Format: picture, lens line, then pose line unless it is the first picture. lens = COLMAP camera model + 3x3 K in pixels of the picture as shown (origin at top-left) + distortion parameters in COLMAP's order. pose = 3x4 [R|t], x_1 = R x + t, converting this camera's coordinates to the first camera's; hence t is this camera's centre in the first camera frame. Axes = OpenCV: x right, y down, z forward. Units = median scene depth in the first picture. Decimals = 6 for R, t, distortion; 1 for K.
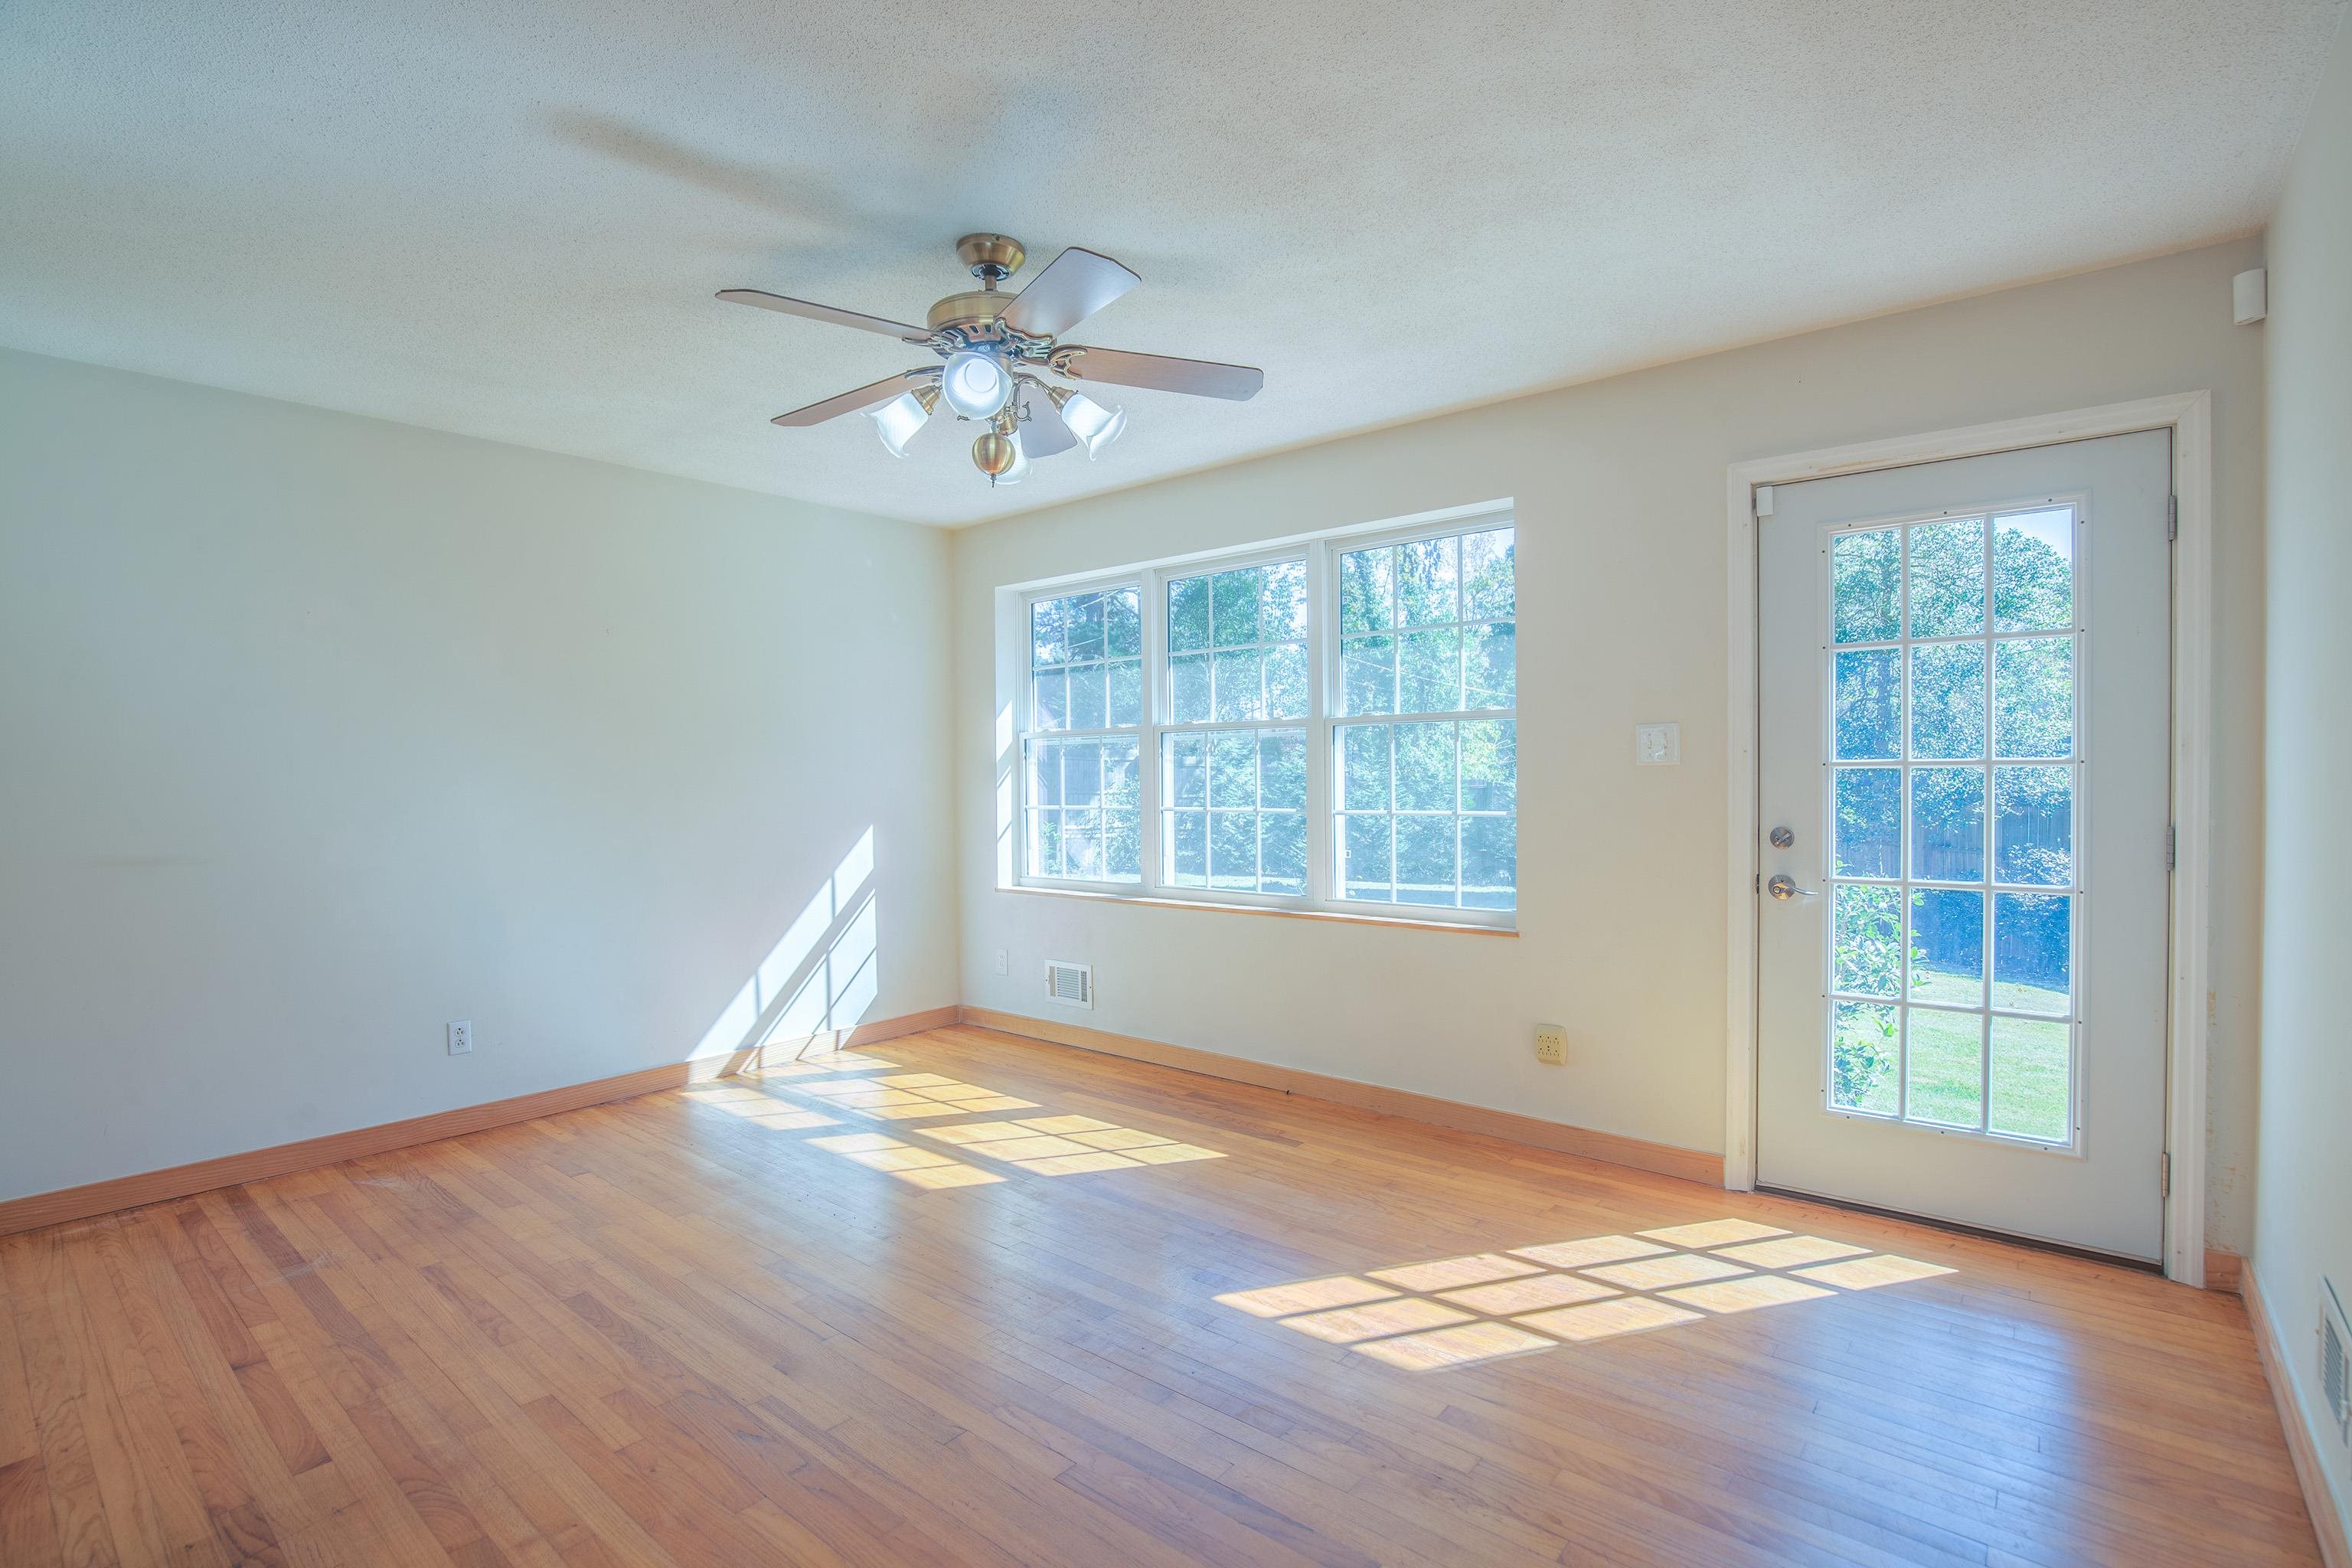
lens RADIAL K [[1100.4, 0, 1177.5], [0, 1100.4, 793.8], [0, 0, 1]] dist [-0.030111, 0.005823]
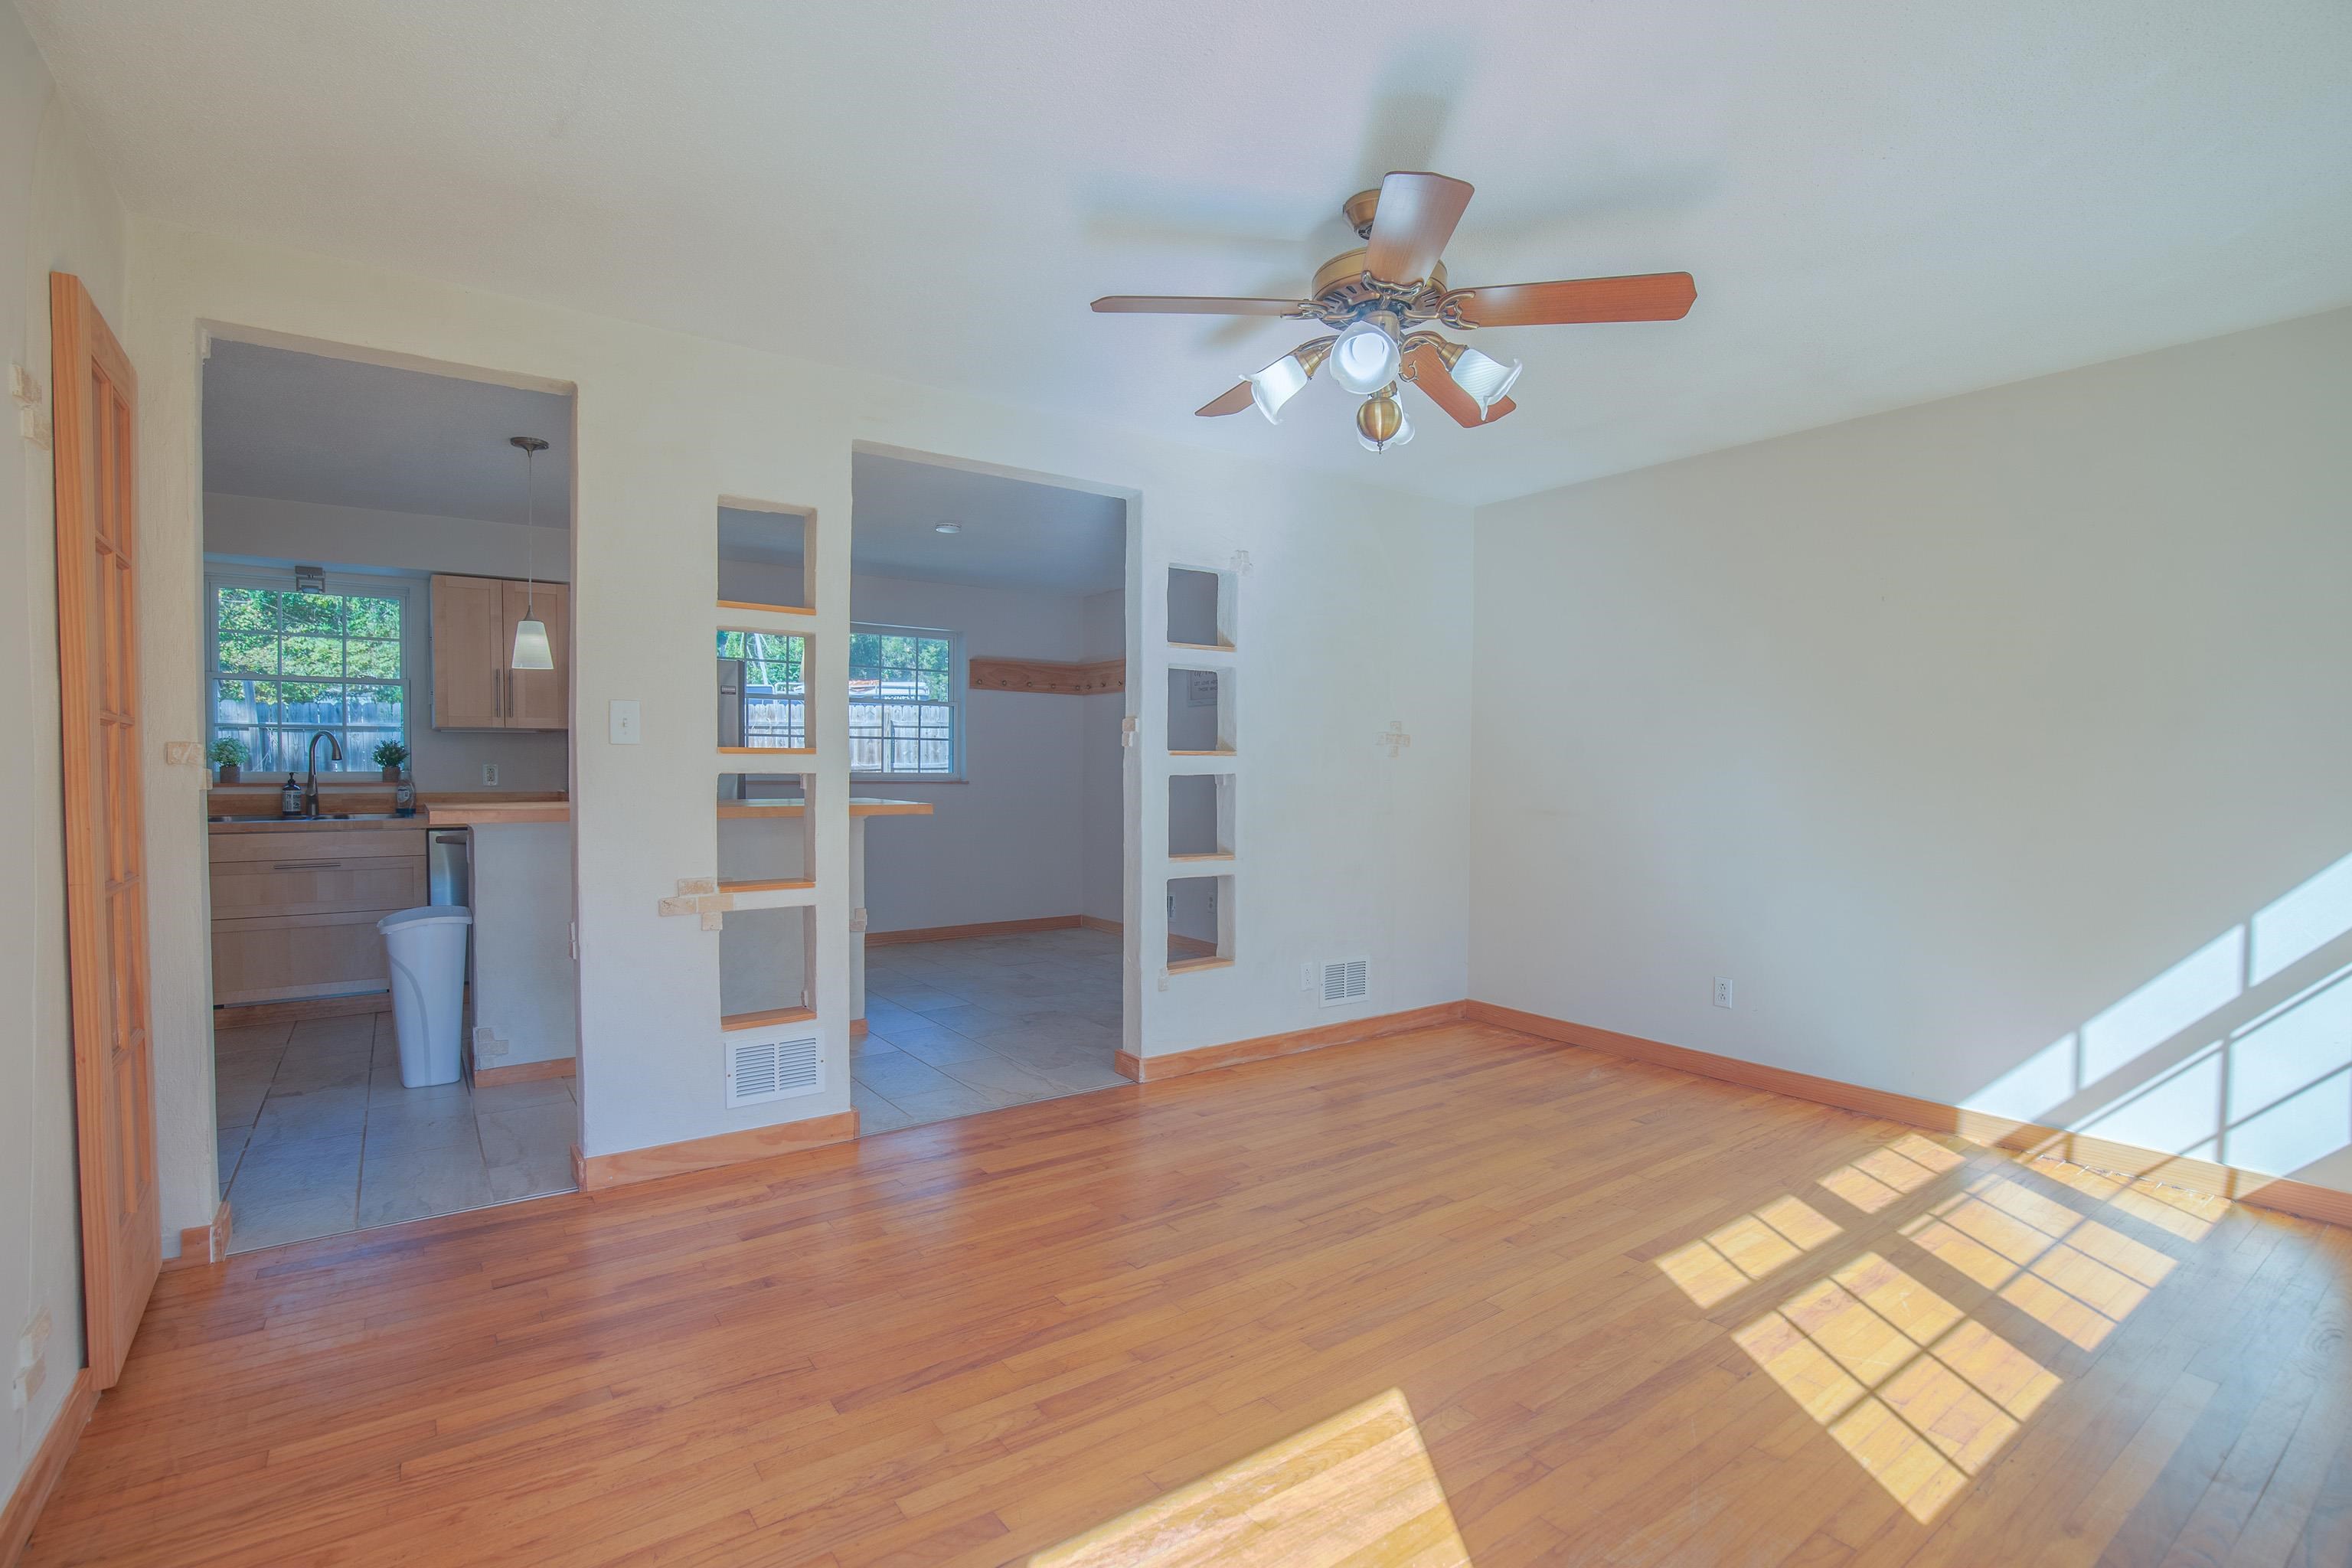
lens RADIAL K [[1100.4, 0, 1181.3], [0, 1100.4, 787.3], [0, 0, 1]] dist [-0.030111, 0.005823]
pose [[-0.245371, 0.029744, -0.968973, 0.602811], [-0.021476, 0.999117, 0.036107, -0.013871], [0.969191, 0.029669, -0.244515, 0.799426]]
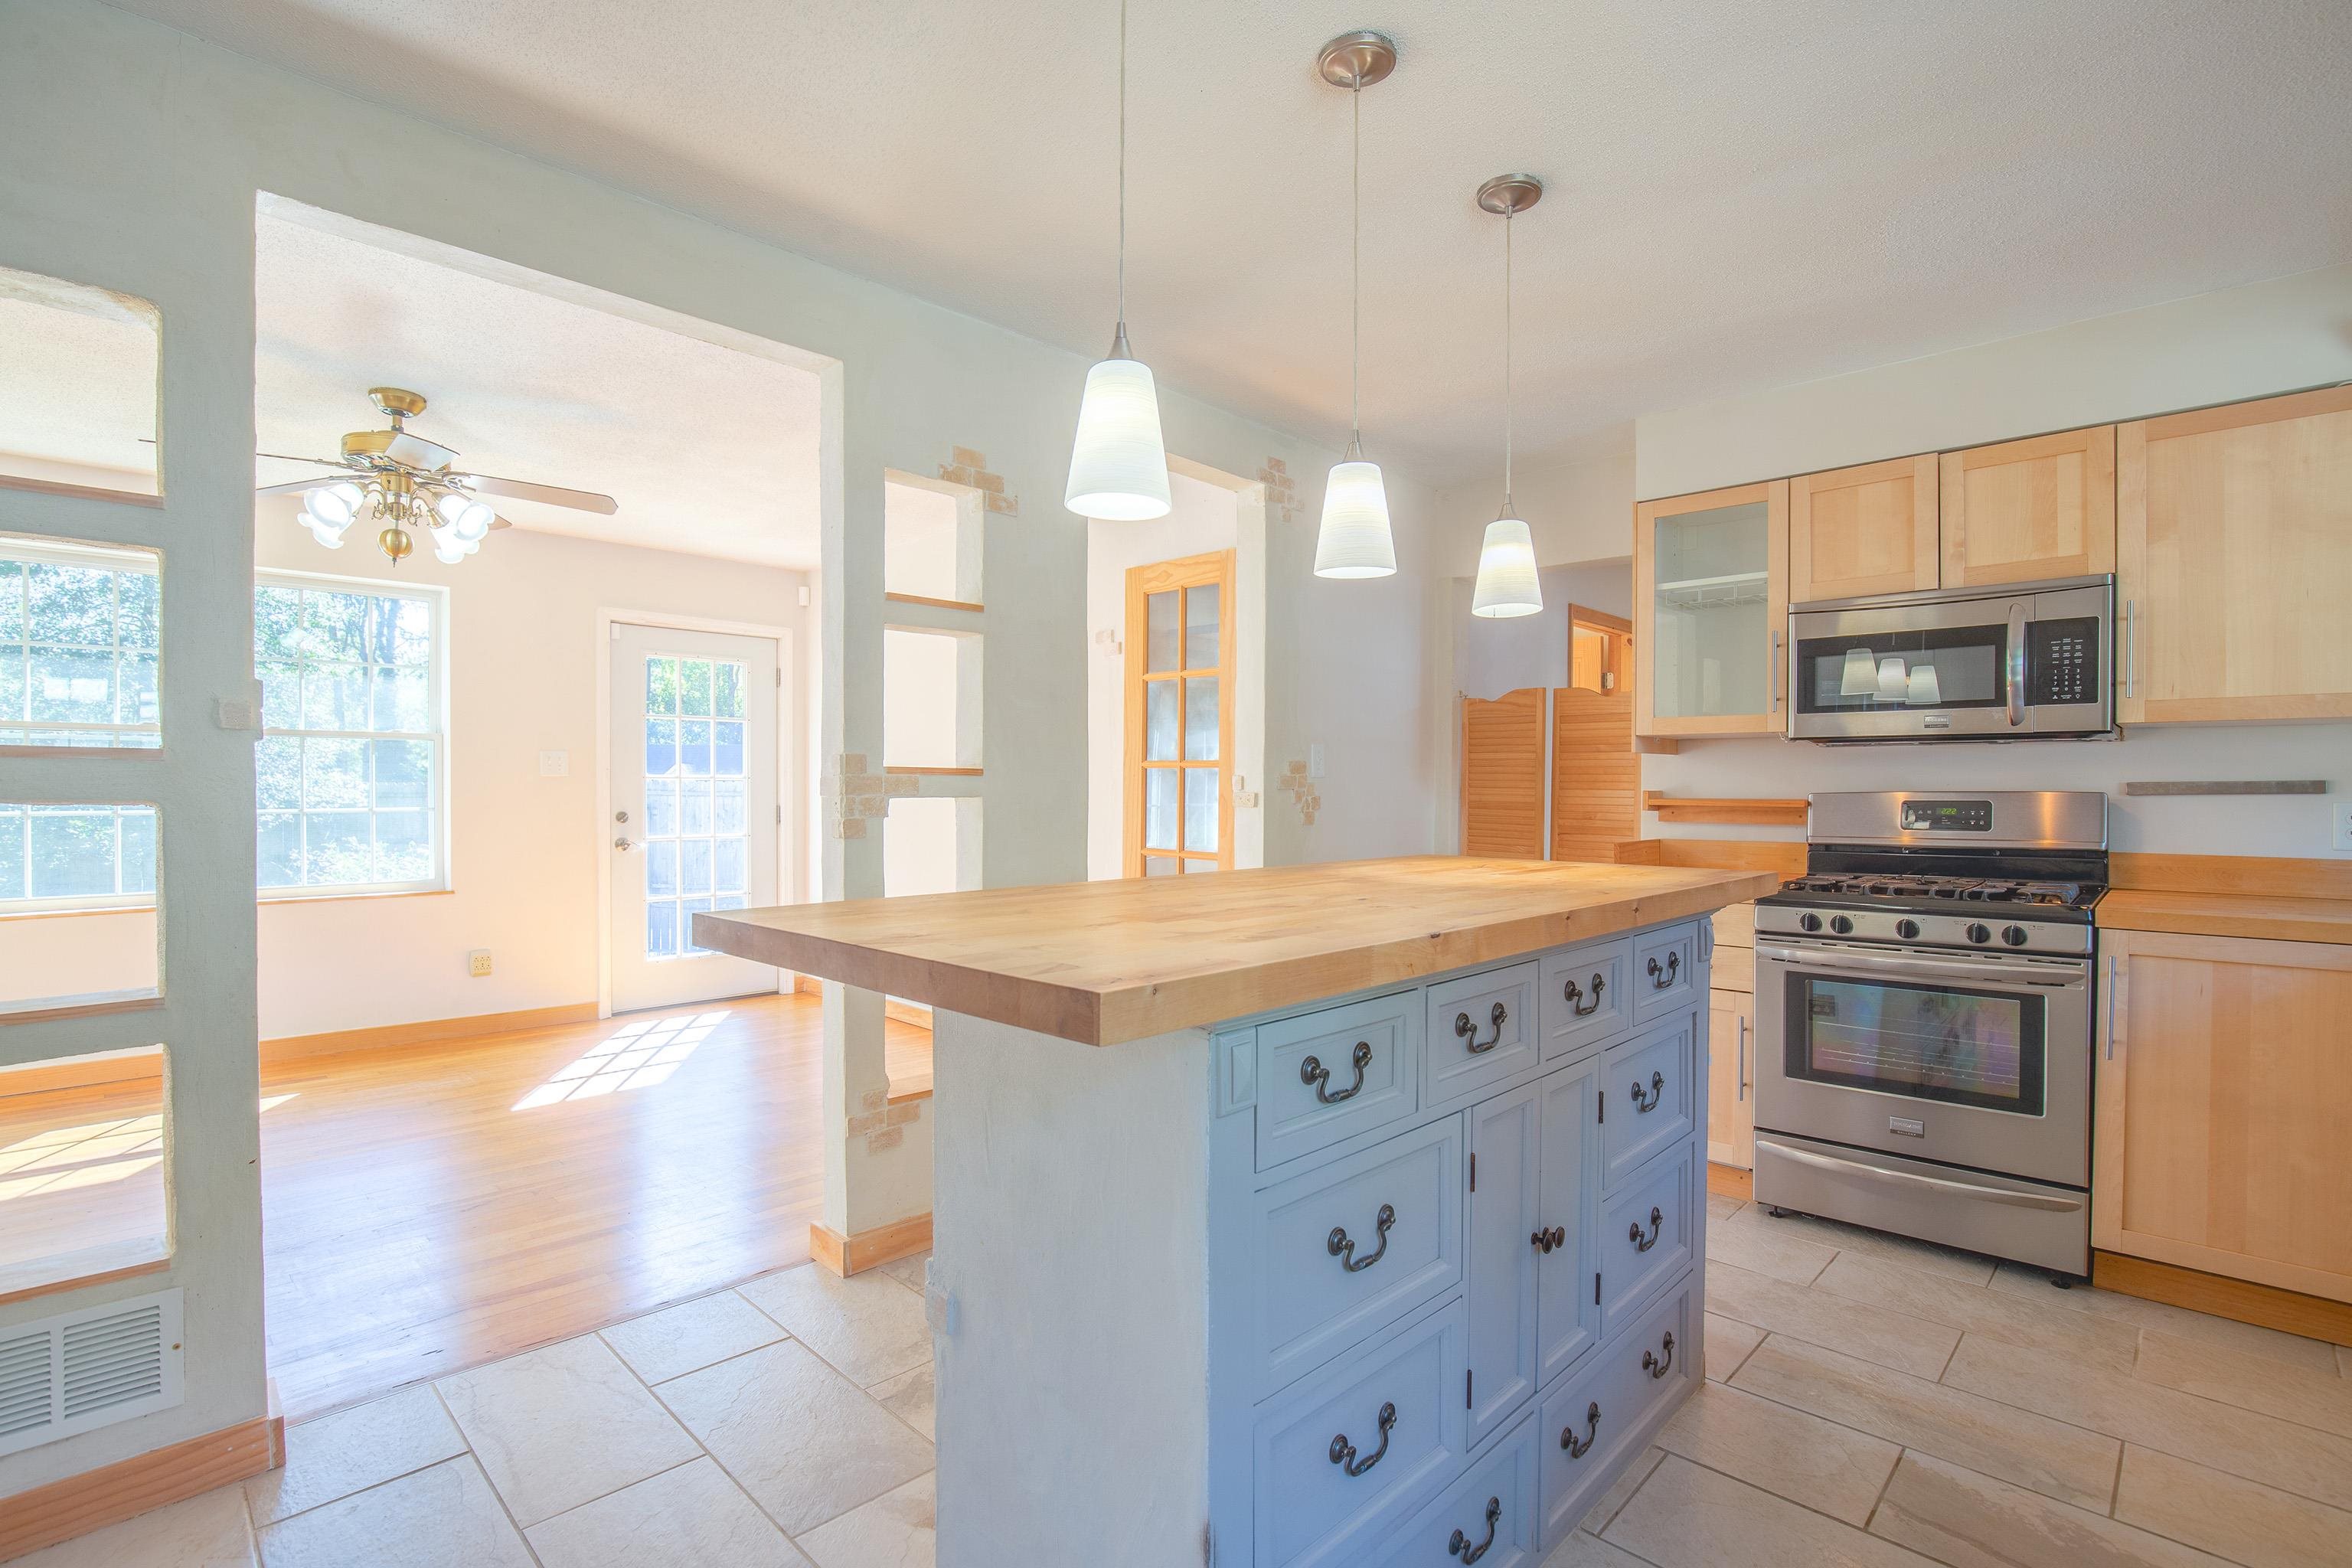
lens RADIAL K [[1100.4, 0, 1181.8], [0, 1100.4, 787.1], [0, 0, 1]] dist [-0.030111, 0.005823]
pose [[0.091684, 0.000346, 0.995788, -1.088479], [0.012574, 0.999920, -0.001505, 0.003872], [-0.995709, 0.012660, 0.091672, -0.088996]]
